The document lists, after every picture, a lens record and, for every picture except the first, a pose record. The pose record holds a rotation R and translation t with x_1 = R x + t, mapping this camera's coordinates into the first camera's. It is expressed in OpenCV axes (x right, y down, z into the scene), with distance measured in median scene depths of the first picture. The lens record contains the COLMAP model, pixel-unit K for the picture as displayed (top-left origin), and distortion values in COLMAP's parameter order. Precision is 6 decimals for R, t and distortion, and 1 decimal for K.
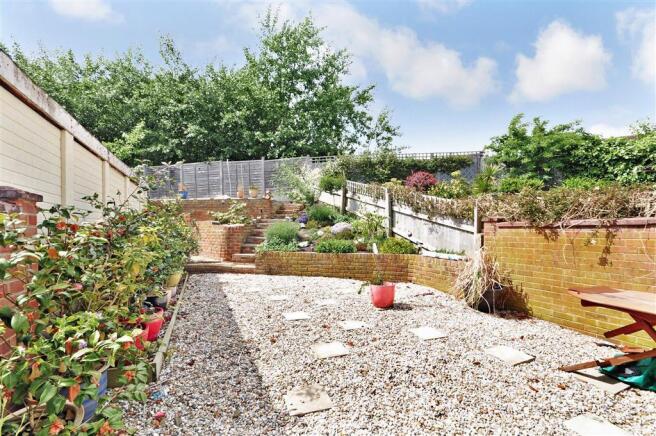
lens RADIAL K [[291.4, 0, 331.6], [0, 291.4, 219.4], [0, 0, 1]] dist [-0.001011, -0.000279]
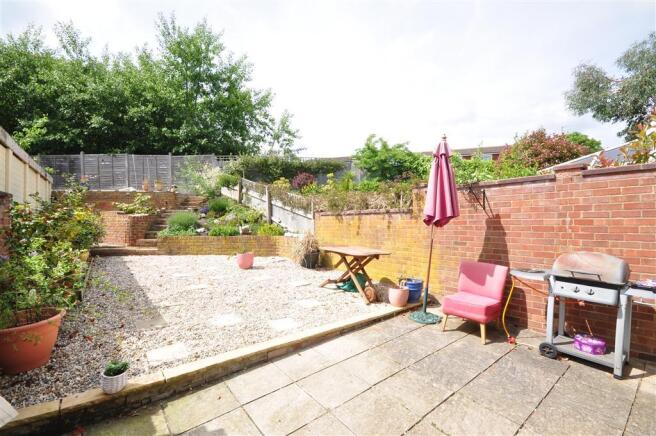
lens RADIAL K [[303.5, 0, 327.9], [0, 303.5, 221.1], [0, 0, 1]] dist [-0.000845, -0.018434]
pose [[0.976326, -0.000446, 0.216303, 0.129234], [-0.006124, 0.999540, 0.029704, 0.004240], [-0.216216, -0.030326, 0.975874, -0.309692]]
